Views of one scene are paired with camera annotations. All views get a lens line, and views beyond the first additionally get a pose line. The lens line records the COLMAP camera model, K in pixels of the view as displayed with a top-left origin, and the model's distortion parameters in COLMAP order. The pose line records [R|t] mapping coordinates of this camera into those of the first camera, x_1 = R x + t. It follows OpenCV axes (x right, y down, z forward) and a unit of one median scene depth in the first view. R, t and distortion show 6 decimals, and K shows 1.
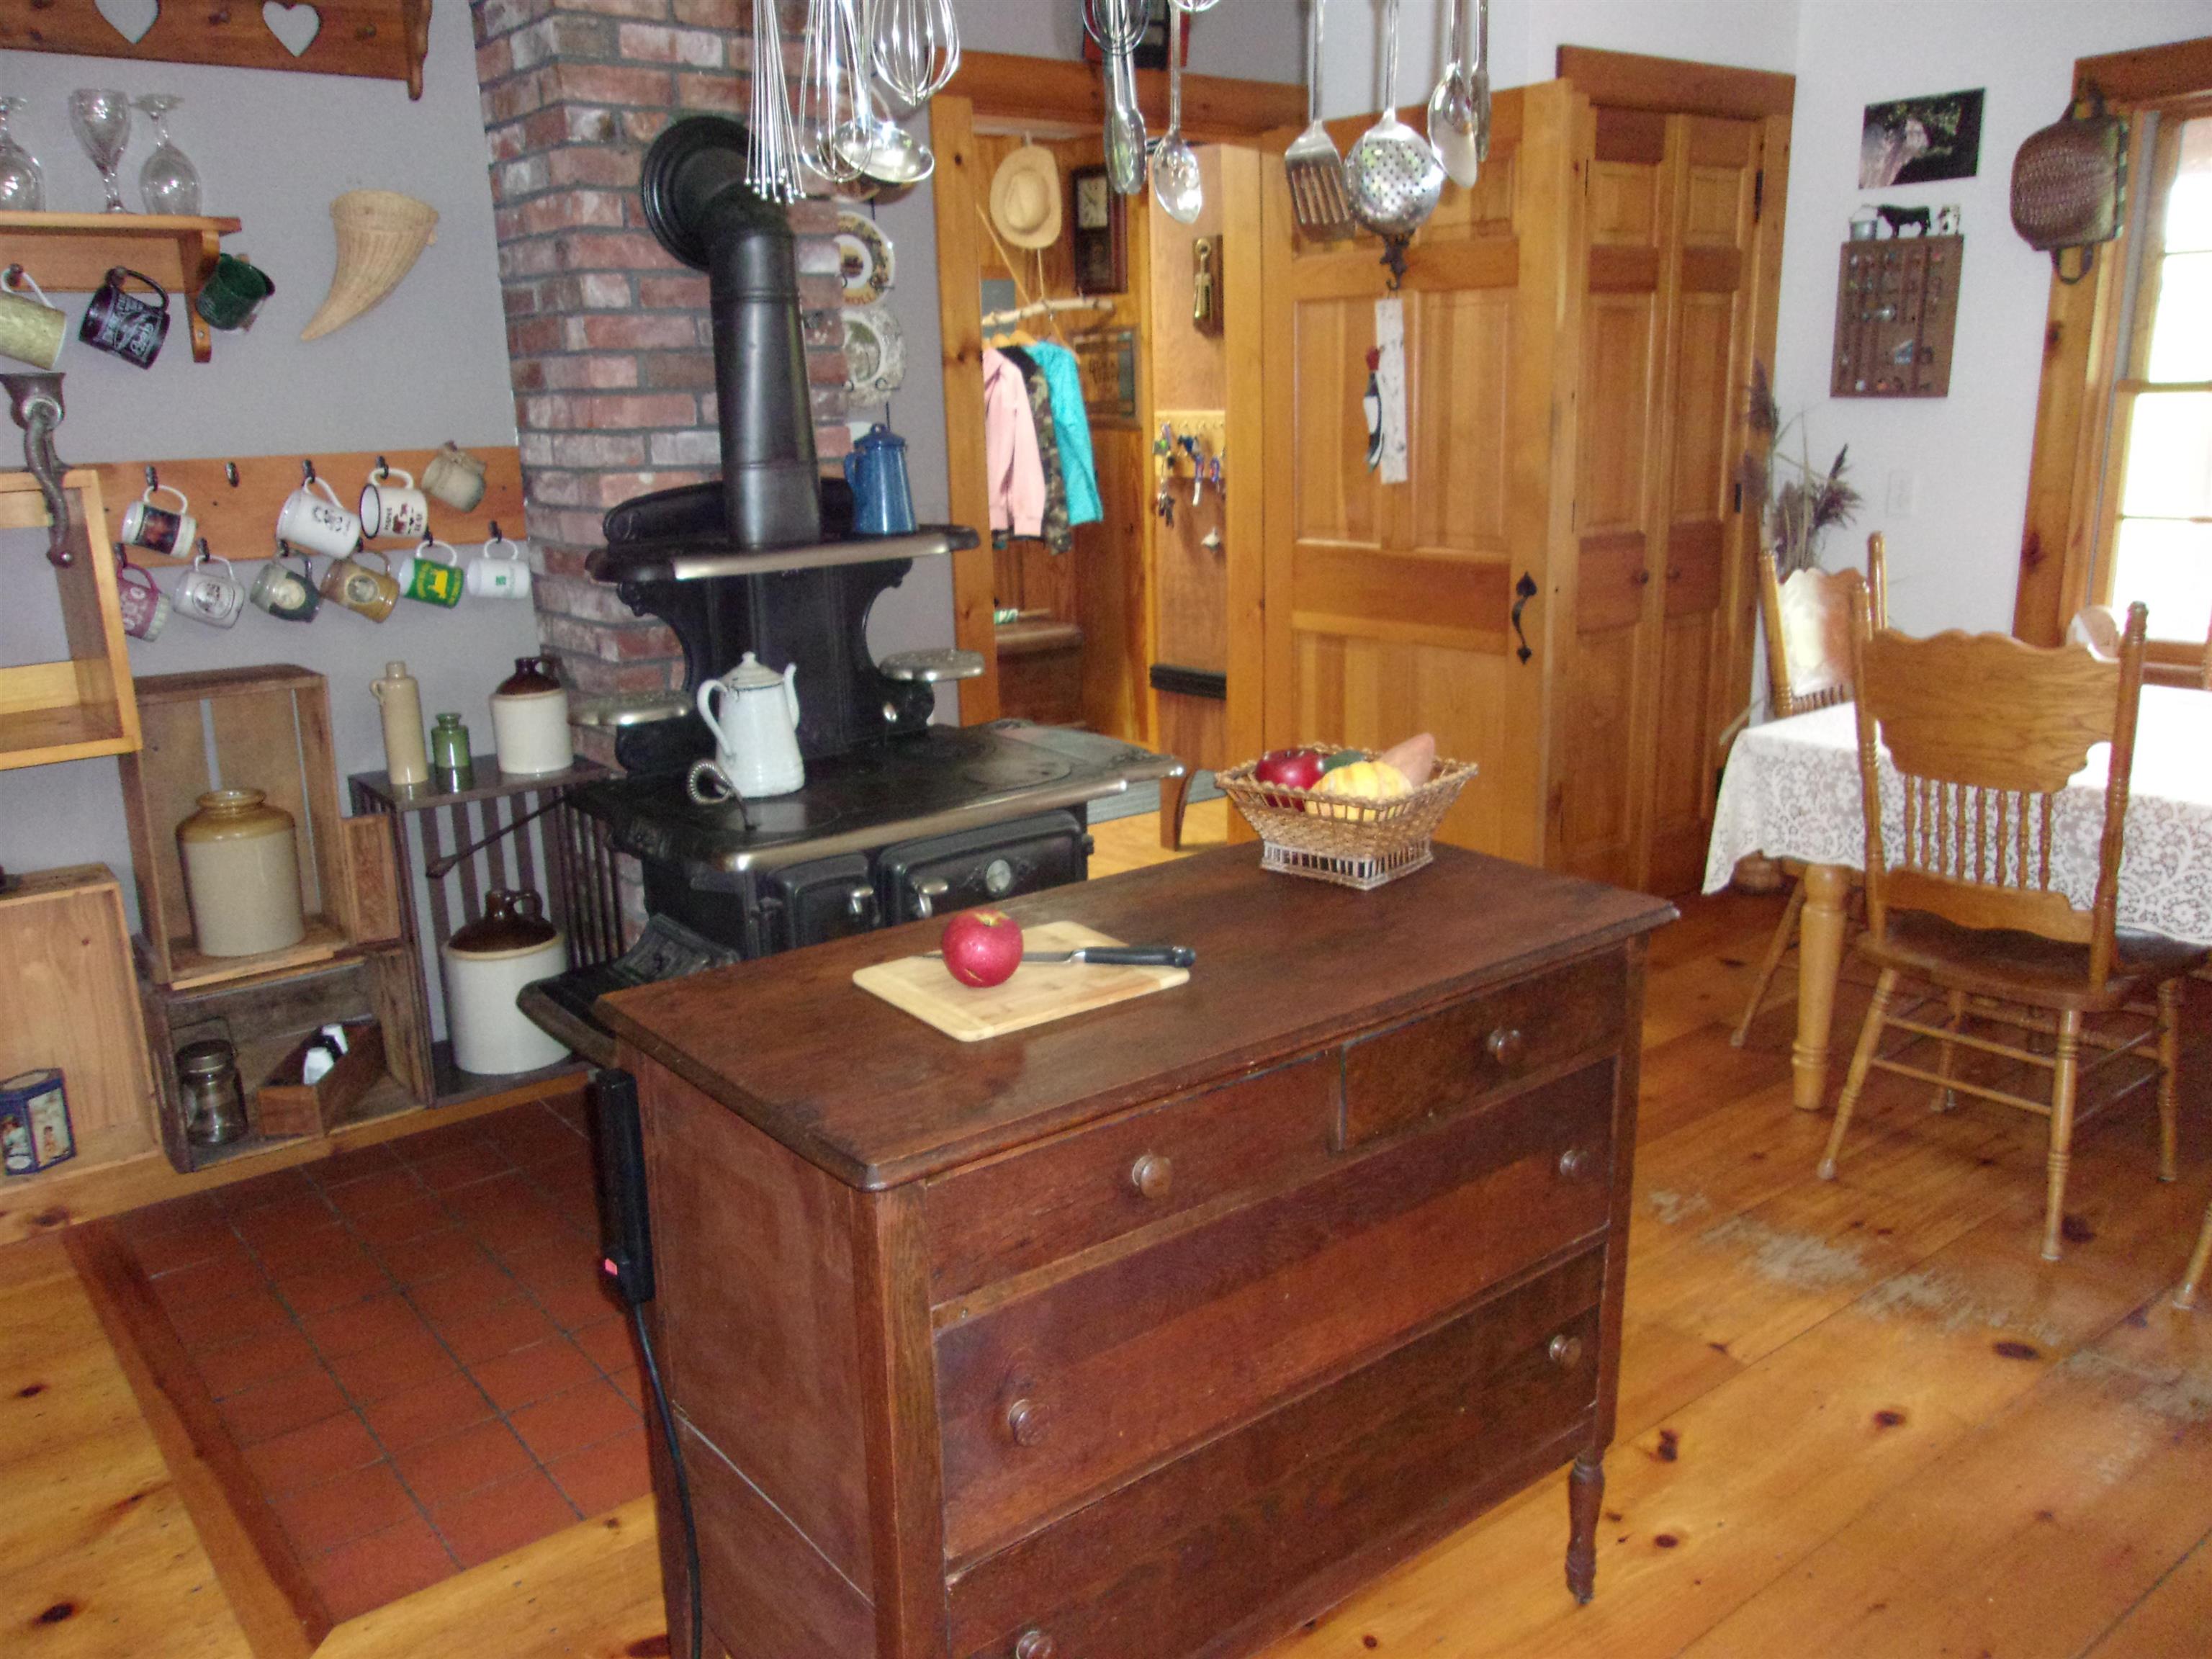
lens RADIAL K [[1755.7, 0, 1101.6], [0, 1755.7, 815.1], [0, 0, 1]] dist [-0.012410, 0.043811]
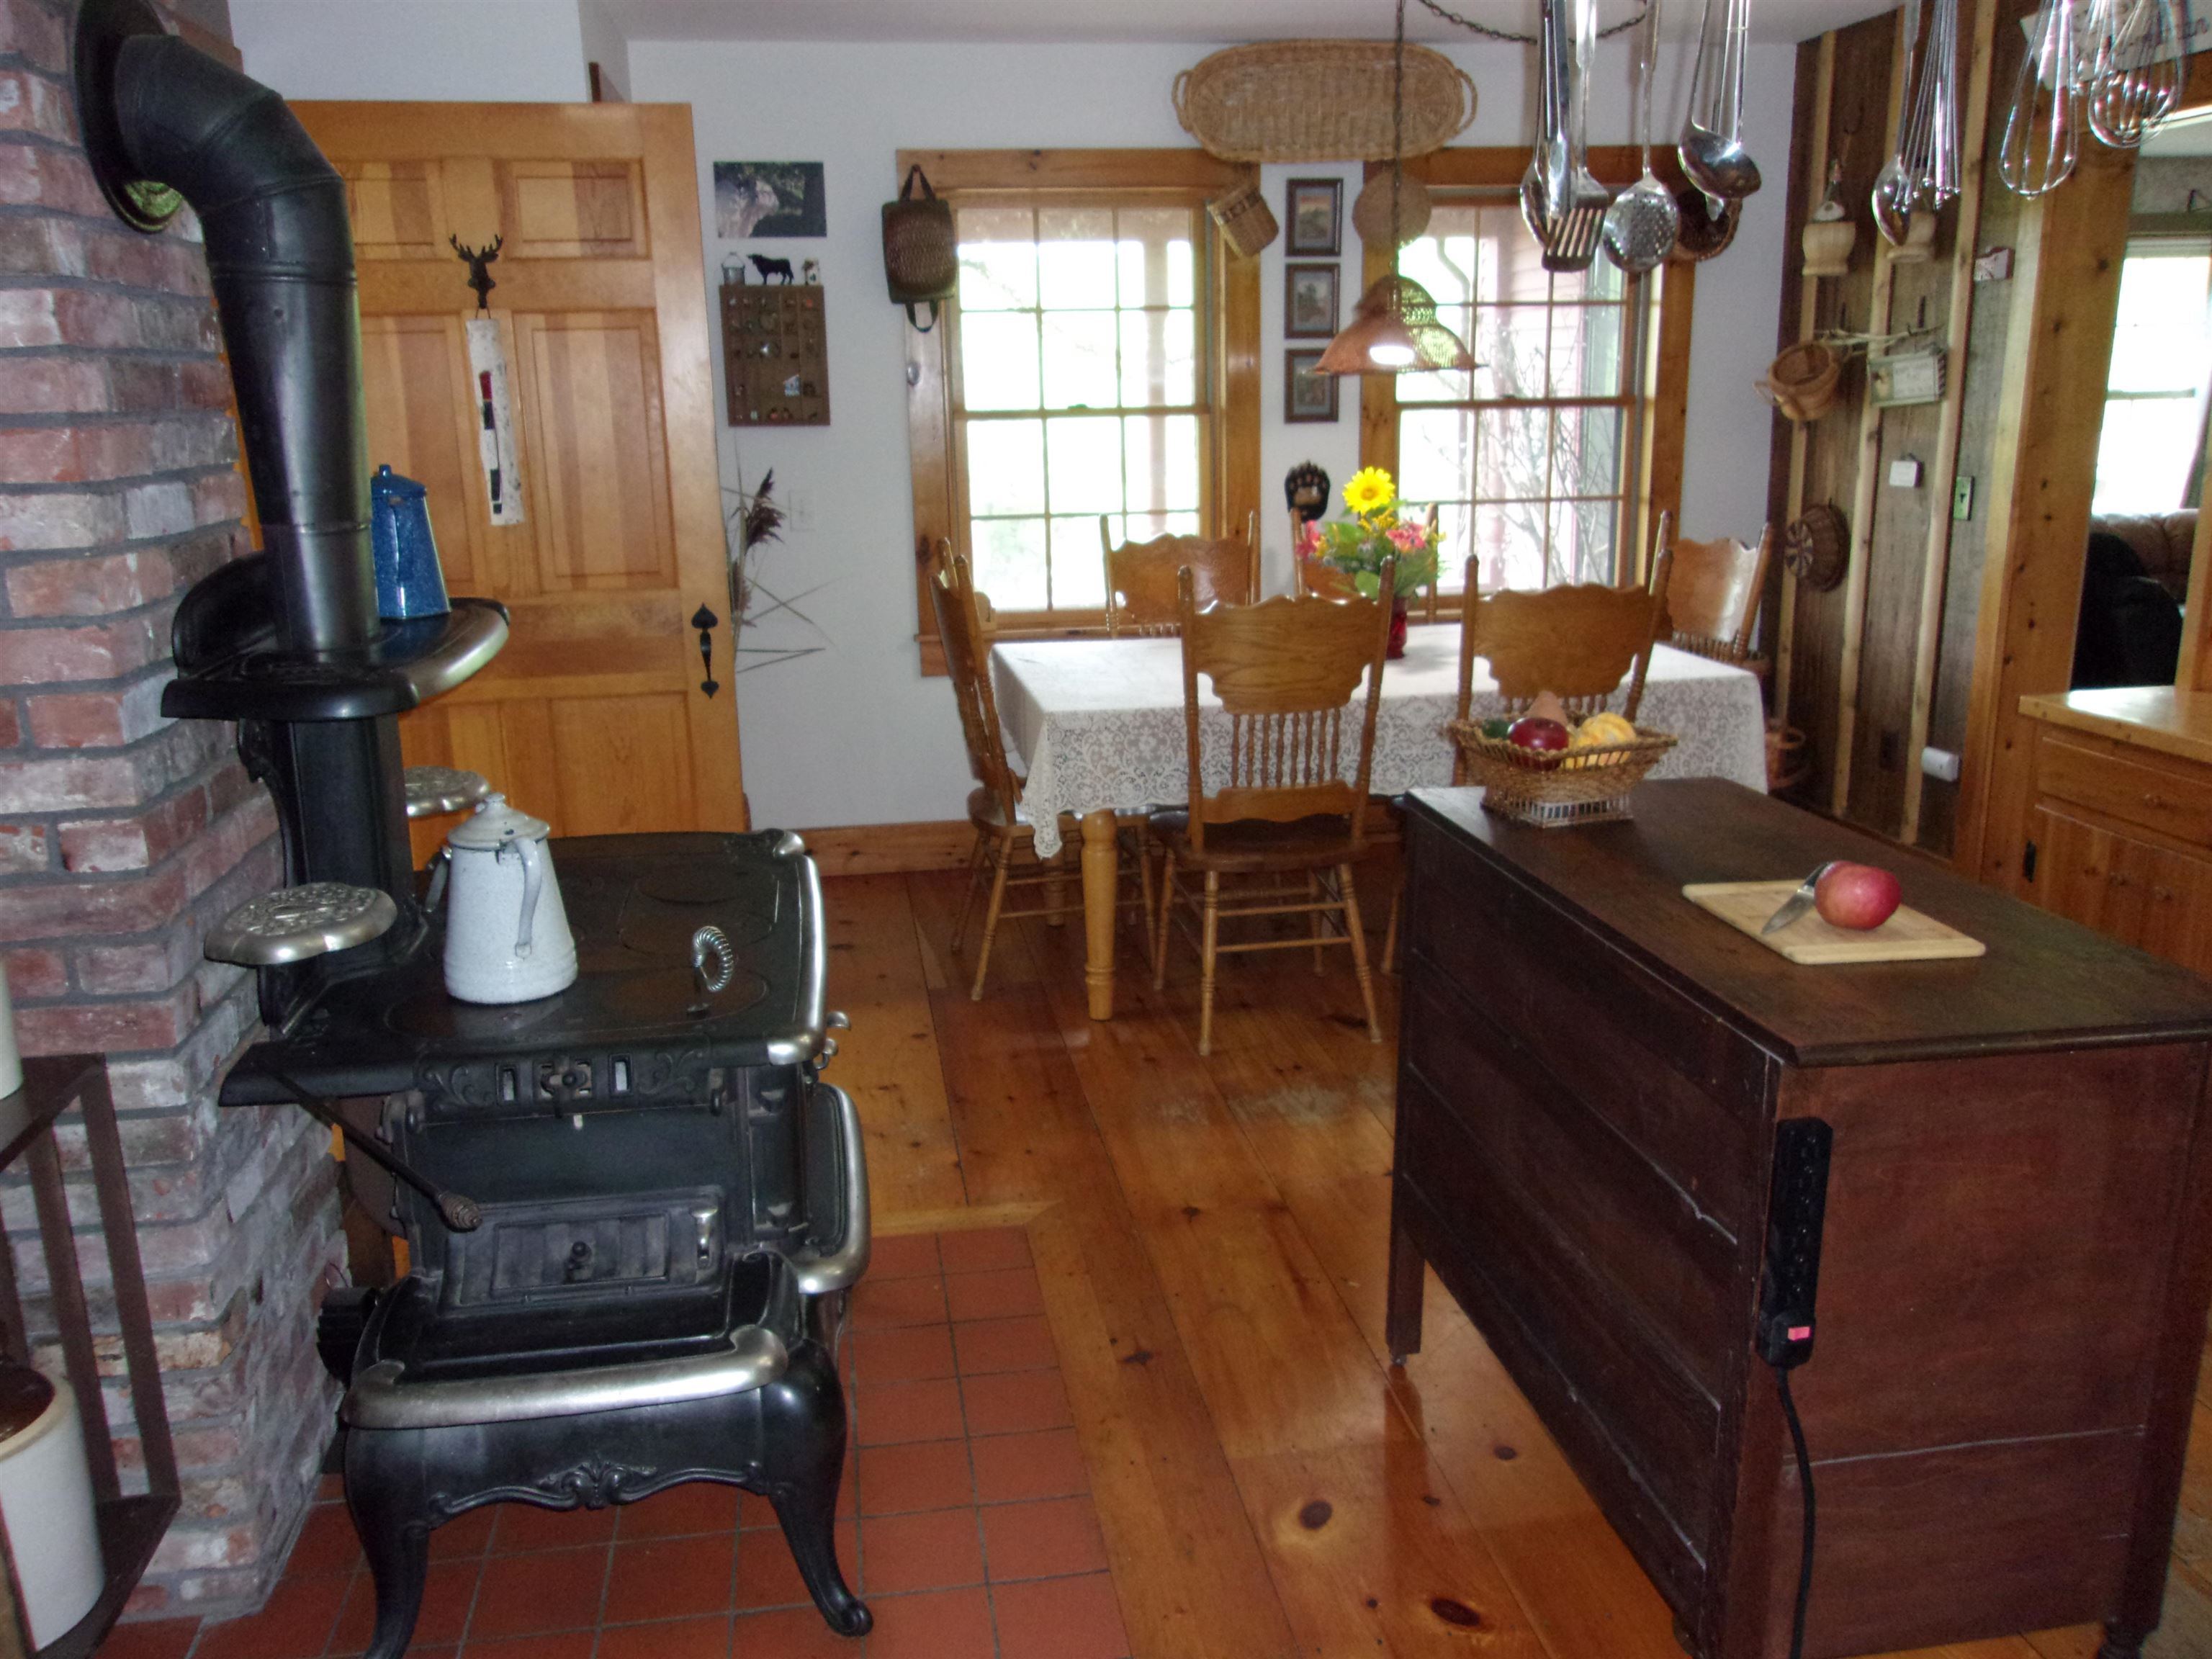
lens RADIAL K [[1755.7, 0, 1086.1], [0, 1755.7, 793.0], [0, 0, 1]] dist [-0.012410, 0.043811]
pose [[0.478970, -0.186078, 0.857883, -0.637973], [0.215404, 0.972310, 0.090634, -0.098665], [-0.850993, 0.141380, 0.505789, 0.424921]]
